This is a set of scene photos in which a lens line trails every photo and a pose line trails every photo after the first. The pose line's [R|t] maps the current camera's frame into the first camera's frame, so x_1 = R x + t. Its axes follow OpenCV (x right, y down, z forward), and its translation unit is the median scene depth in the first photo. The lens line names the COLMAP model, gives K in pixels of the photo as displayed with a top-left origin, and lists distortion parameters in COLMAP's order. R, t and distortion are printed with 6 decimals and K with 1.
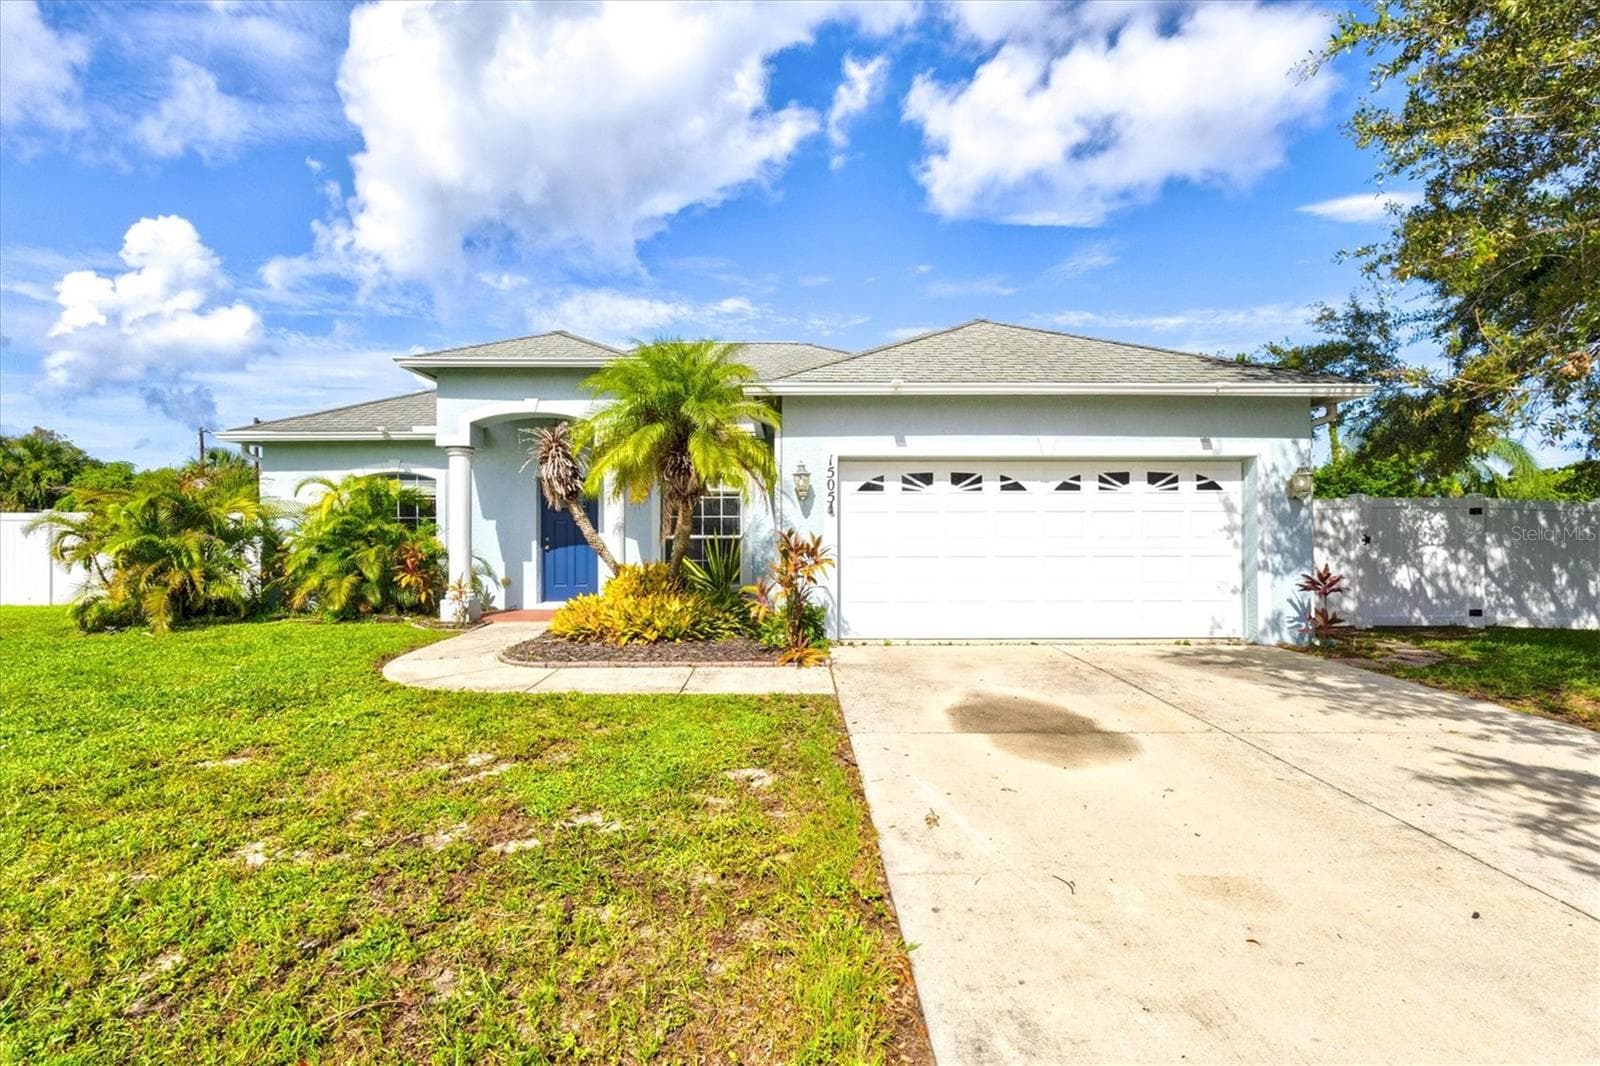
lens RADIAL K [[739.7, 0, 796.4], [0, 739.7, 540.9], [0, 0, 1]] dist [0.003970, 0.002417]
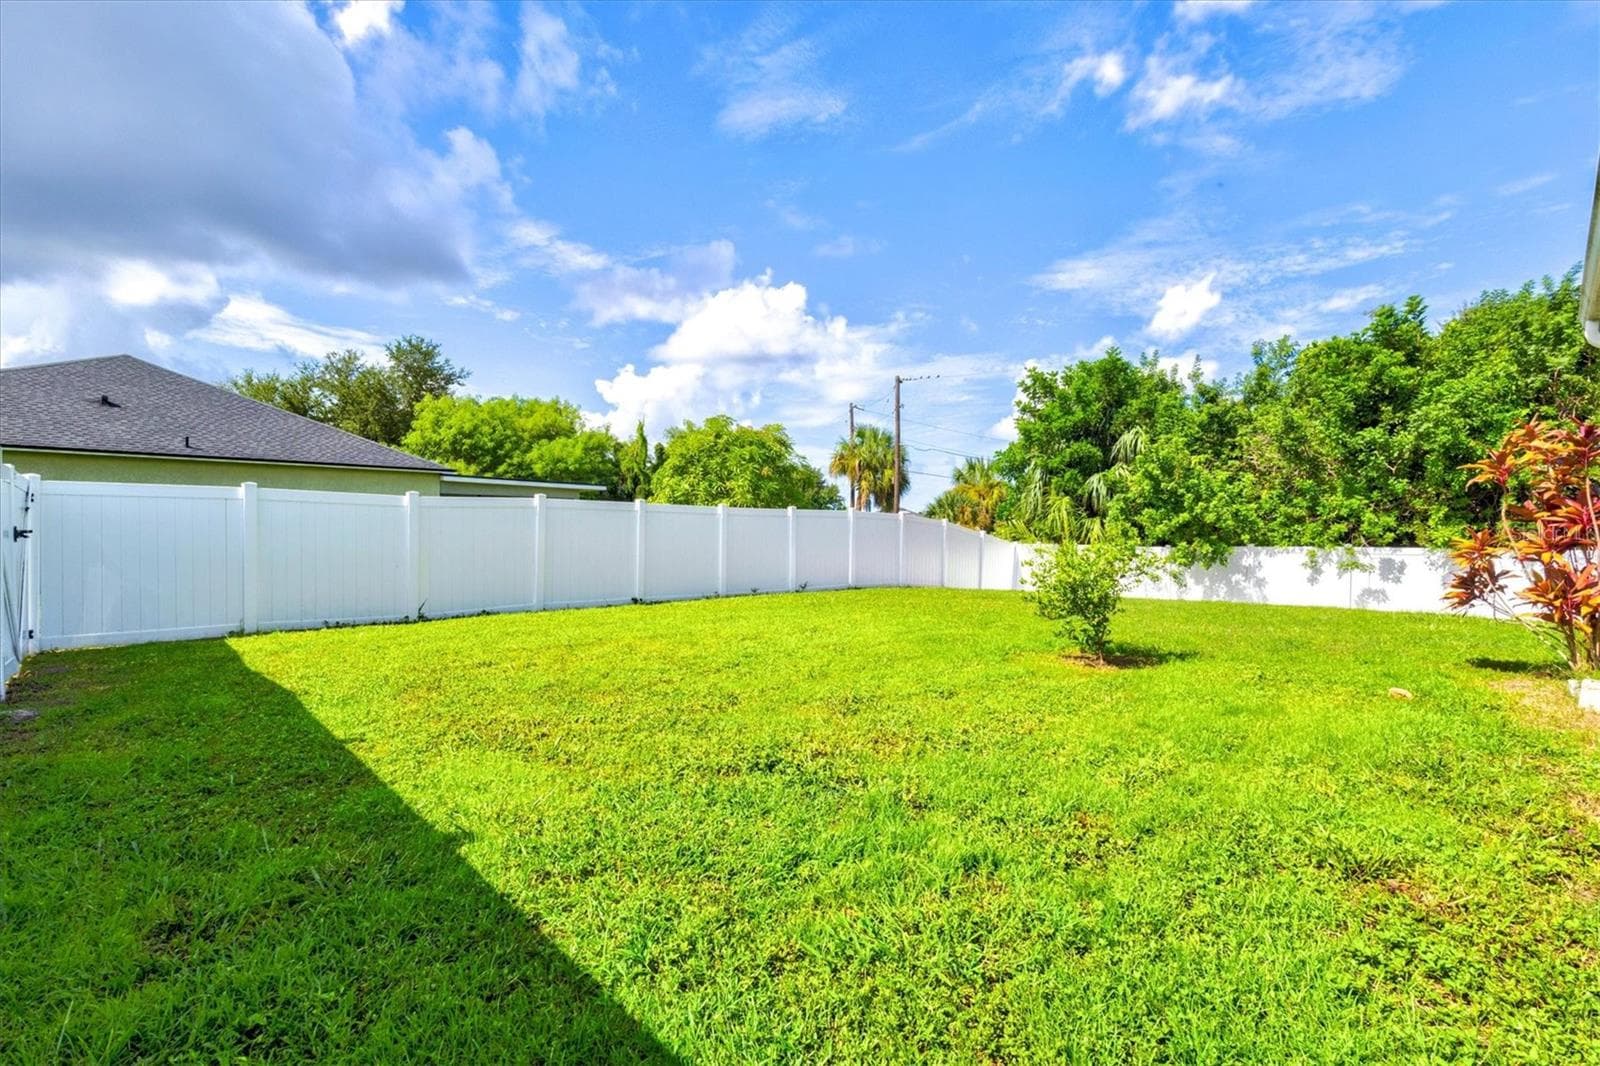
lens RADIAL K [[739.7, 0, 801.1], [0, 739.7, 531.6], [0, 0, 1]] dist [0.003970, 0.002417]
pose [[0.703840, 0.001534, -0.710357, -0.915038], [-0.001902, 0.999998, 0.000275, -0.001806], [0.710356, 0.001157, 0.703841, 1.415147]]
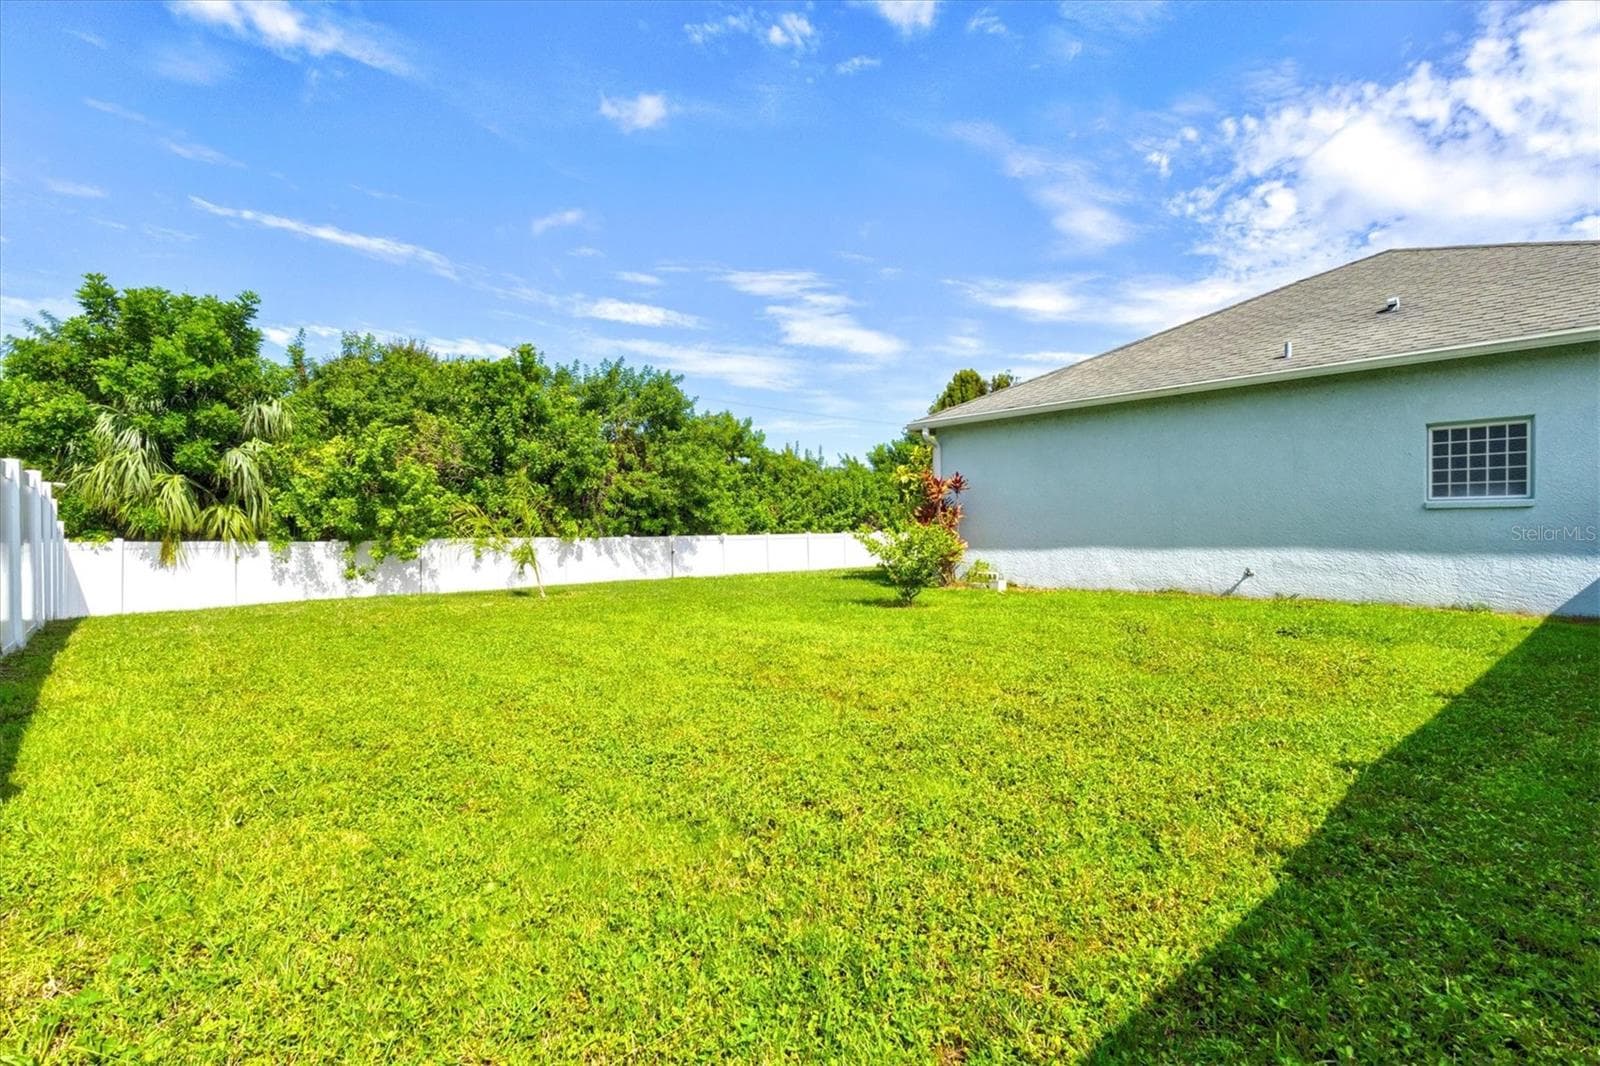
lens RADIAL K [[739.7, 0, 784.3], [0, 739.7, 537.1], [0, 0, 1]] dist [0.003970, 0.002417]
pose [[0.739608, -0.003157, 0.673030, -1.896631], [0.005435, 0.999984, -0.001282, 0.030929], [-0.673016, 0.004607, 0.739614, 1.468253]]
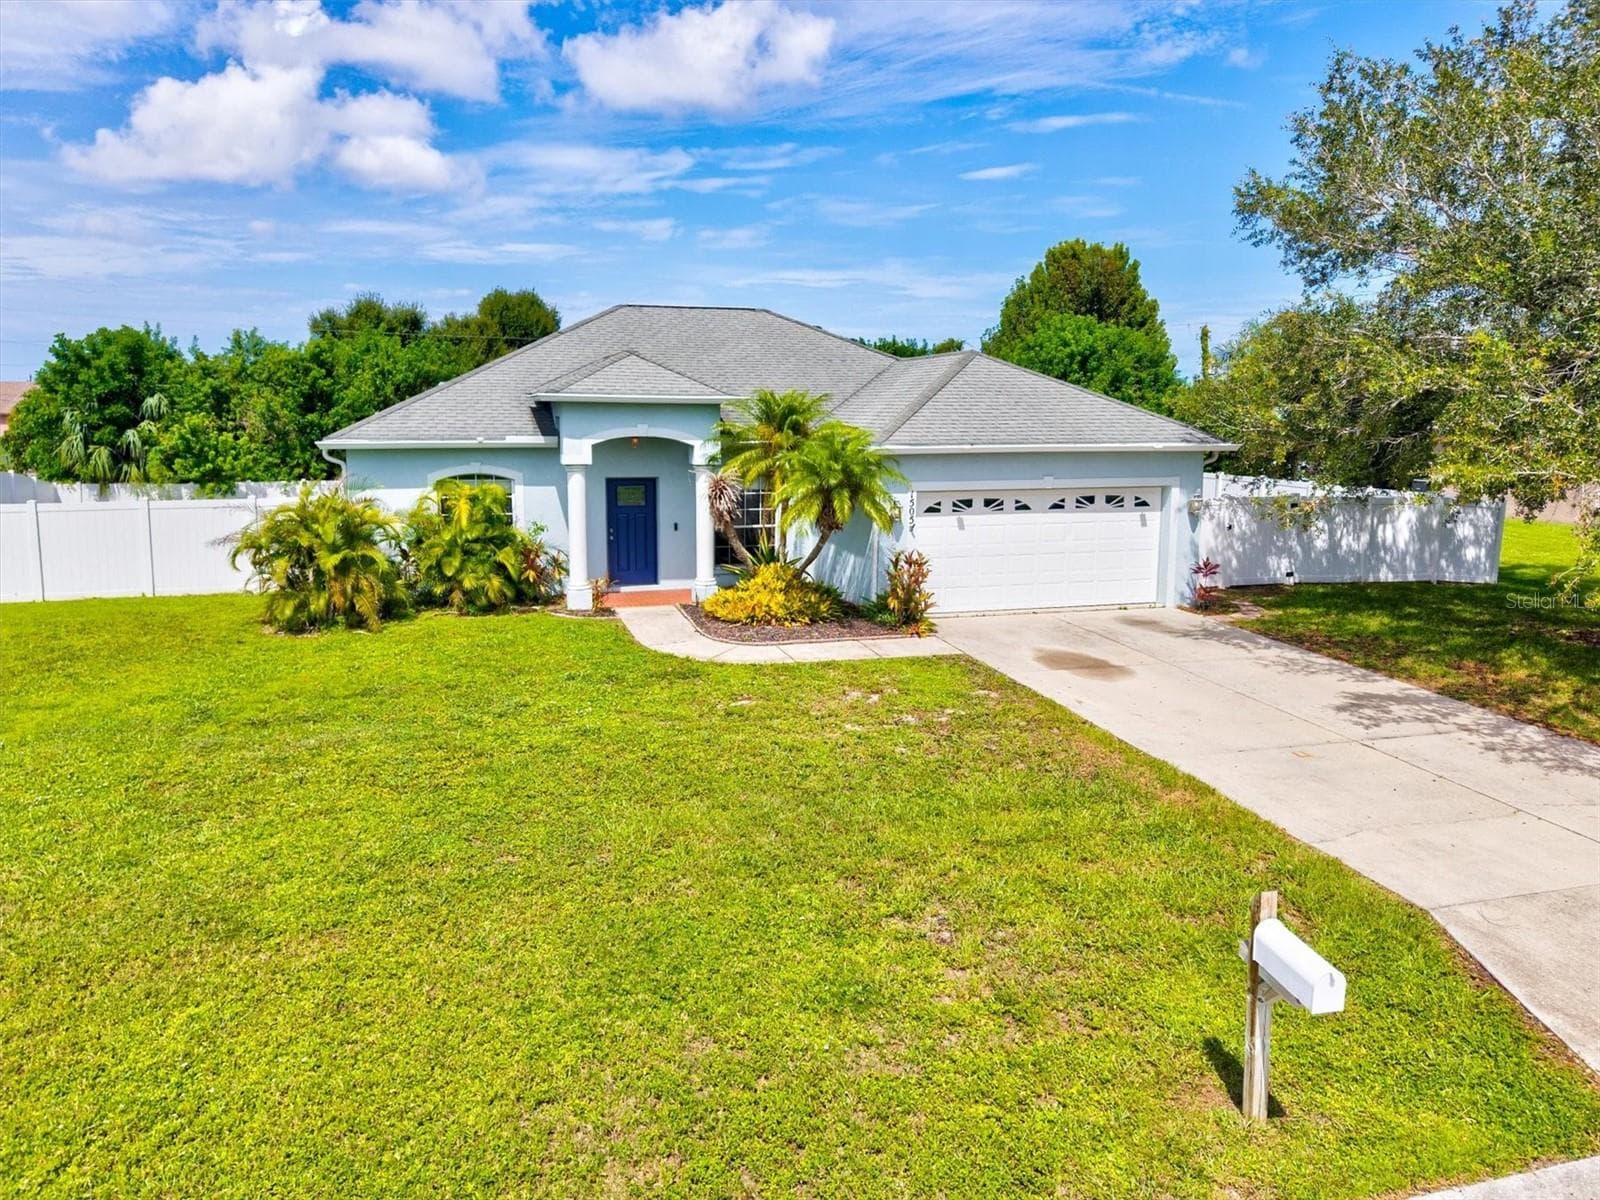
lens RADIAL K [[1103.2, 0, 790.9], [0, 1103.2, 555.1], [0, 0, 1]] dist [0.010893, -0.014630]
pose [[0.961858, -0.030597, 0.271832, -0.635600], [-0.005413, 0.991402, 0.130742, -0.223828], [-0.273495, -0.127227, 0.953422, -0.825147]]
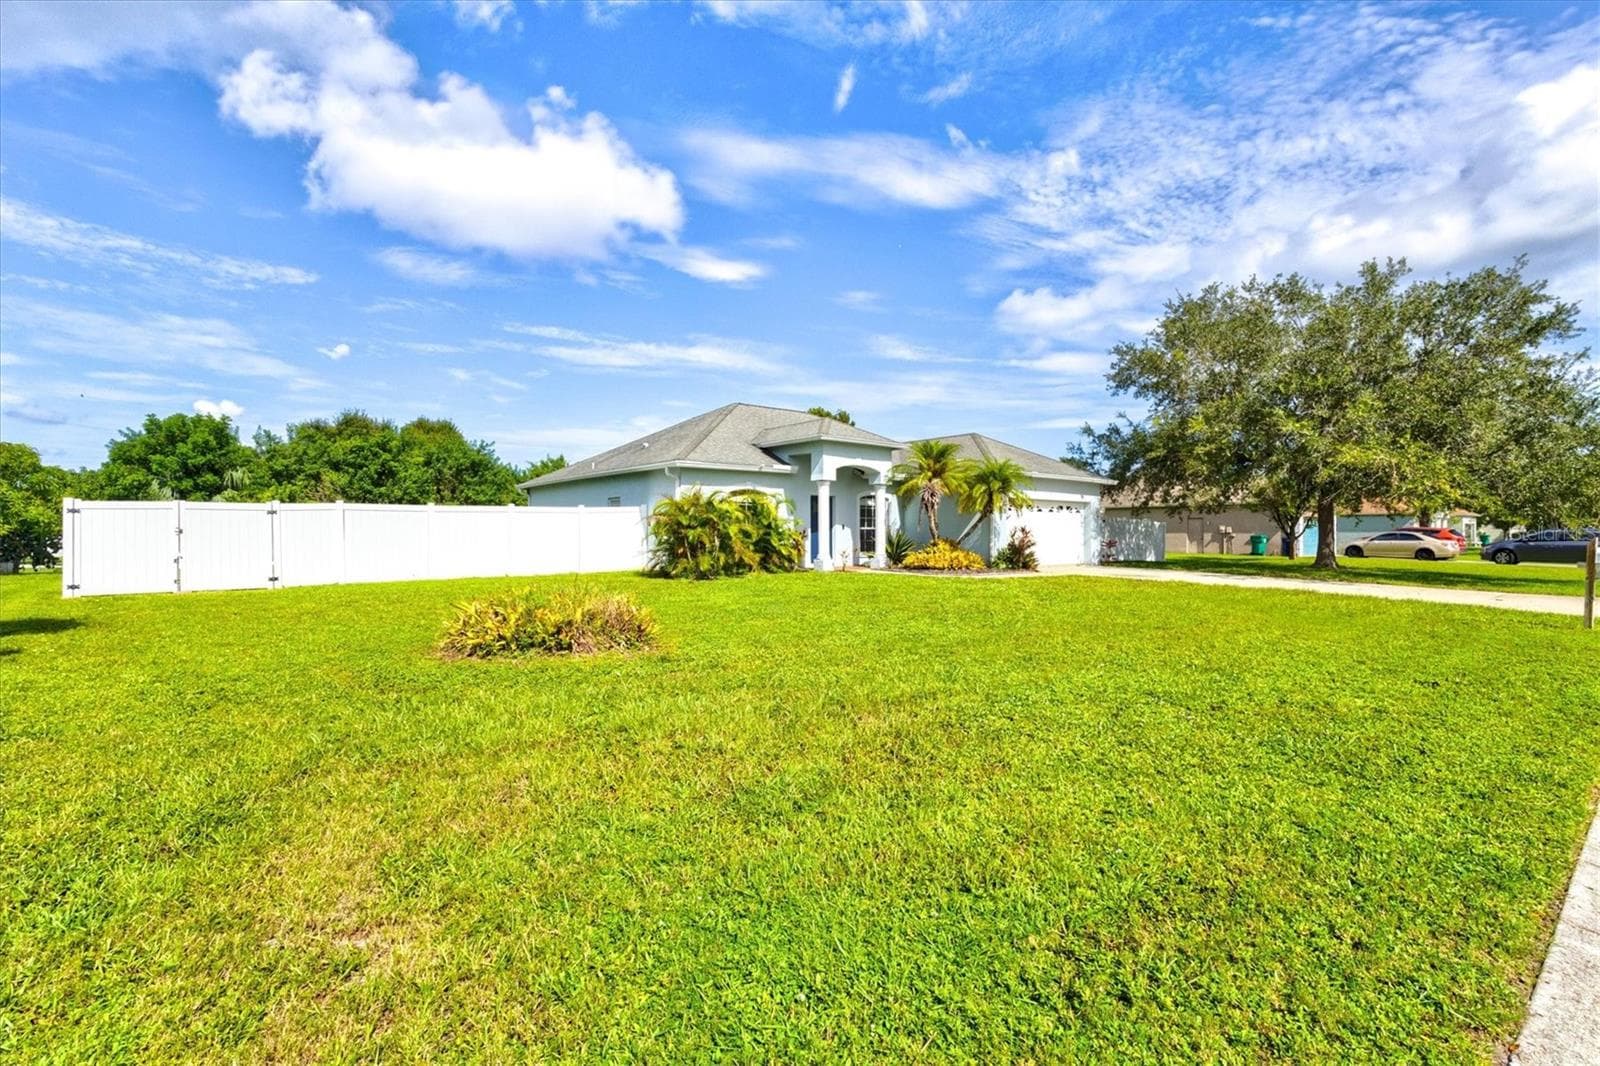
lens RADIAL K [[739.7, 0, 797.2], [0, 739.7, 536.3], [0, 0, 1]] dist [0.003970, 0.002417]
pose [[0.773516, -0.000648, 0.633777, -1.802532], [0.001597, 0.999998, -0.000926, 0.020662], [-0.633775, 0.001728, 0.773516, -0.454523]]
